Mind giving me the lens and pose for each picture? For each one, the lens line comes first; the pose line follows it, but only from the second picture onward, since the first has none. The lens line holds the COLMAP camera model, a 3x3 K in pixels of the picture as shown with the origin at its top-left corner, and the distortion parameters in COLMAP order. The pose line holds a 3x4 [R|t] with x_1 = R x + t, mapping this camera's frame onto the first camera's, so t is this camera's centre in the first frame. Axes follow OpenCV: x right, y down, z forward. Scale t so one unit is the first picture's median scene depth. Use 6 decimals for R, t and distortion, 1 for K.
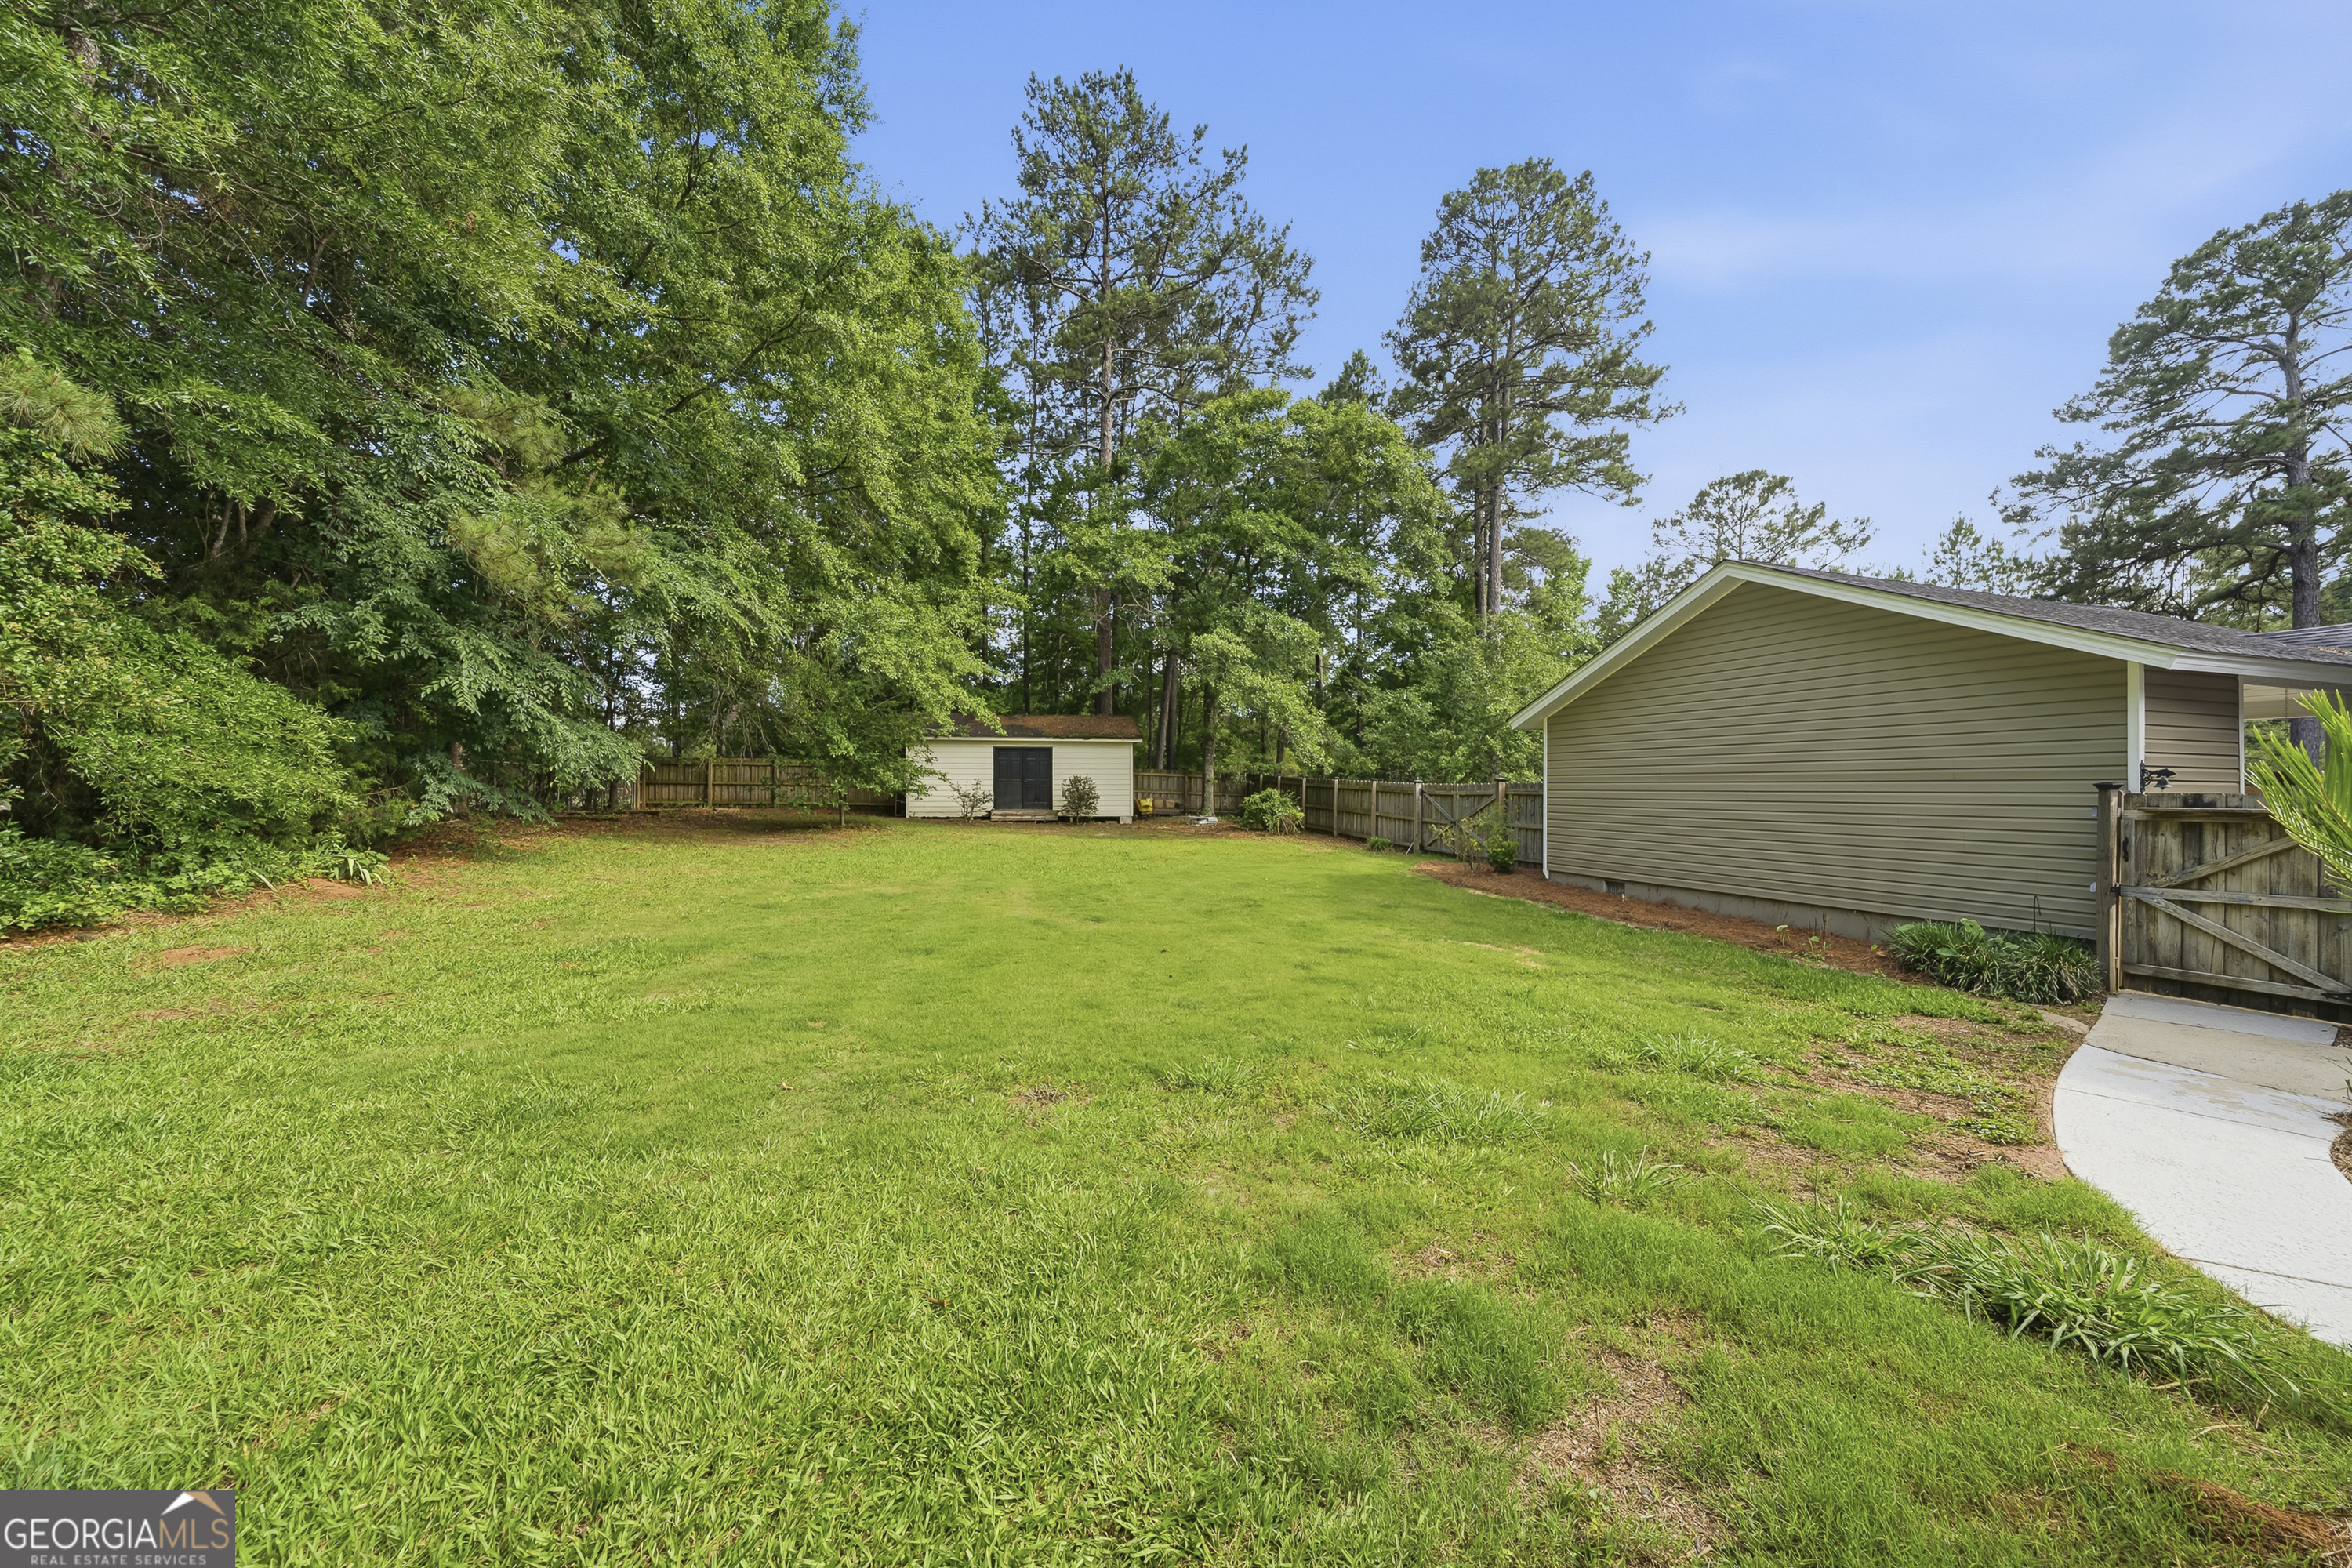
lens RADIAL K [[820.4, 0, 1175.7], [0, 820.4, 782.3], [0, 0, 1]] dist [-0.004464, 0.000409]
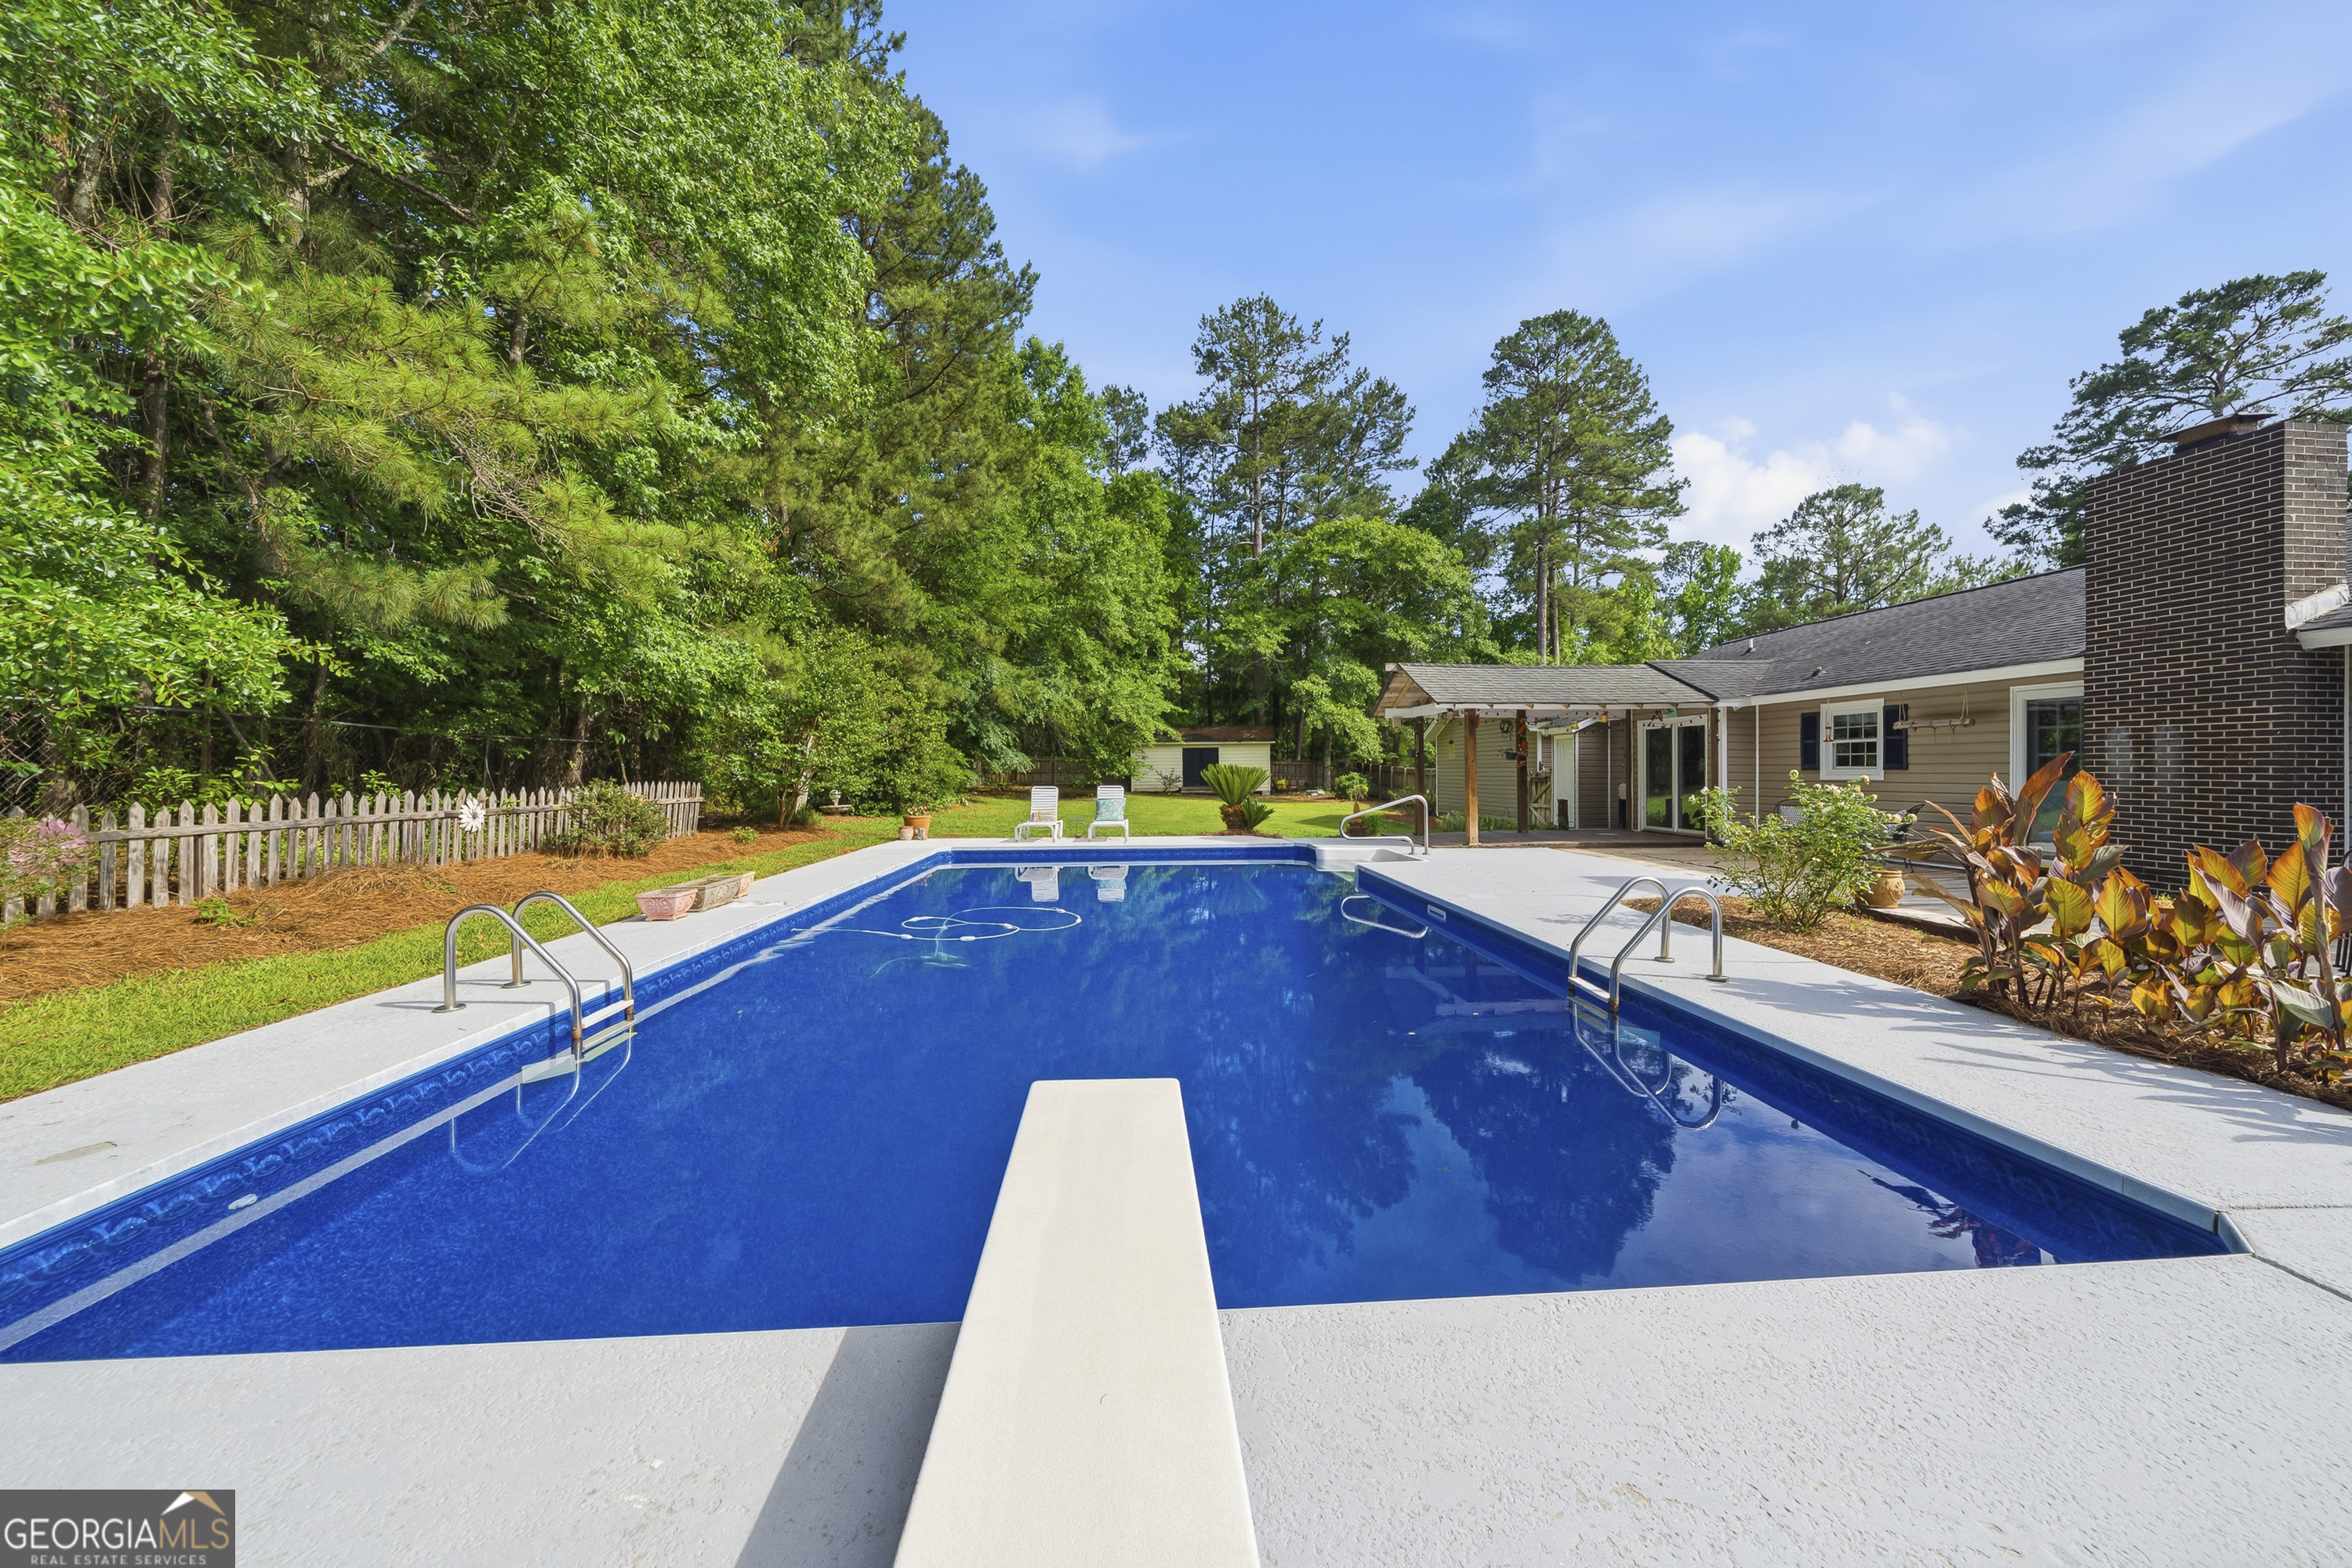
lens RADIAL K [[820.4, 0, 1179.2], [0, 820.4, 787.6], [0, 0, 1]] dist [-0.004464, 0.000409]
pose [[0.965966, -0.001881, -0.258661, 0.197630], [0.008666, 0.999648, 0.025094, -0.004691], [0.258522, -0.026482, 0.965642, -0.592362]]
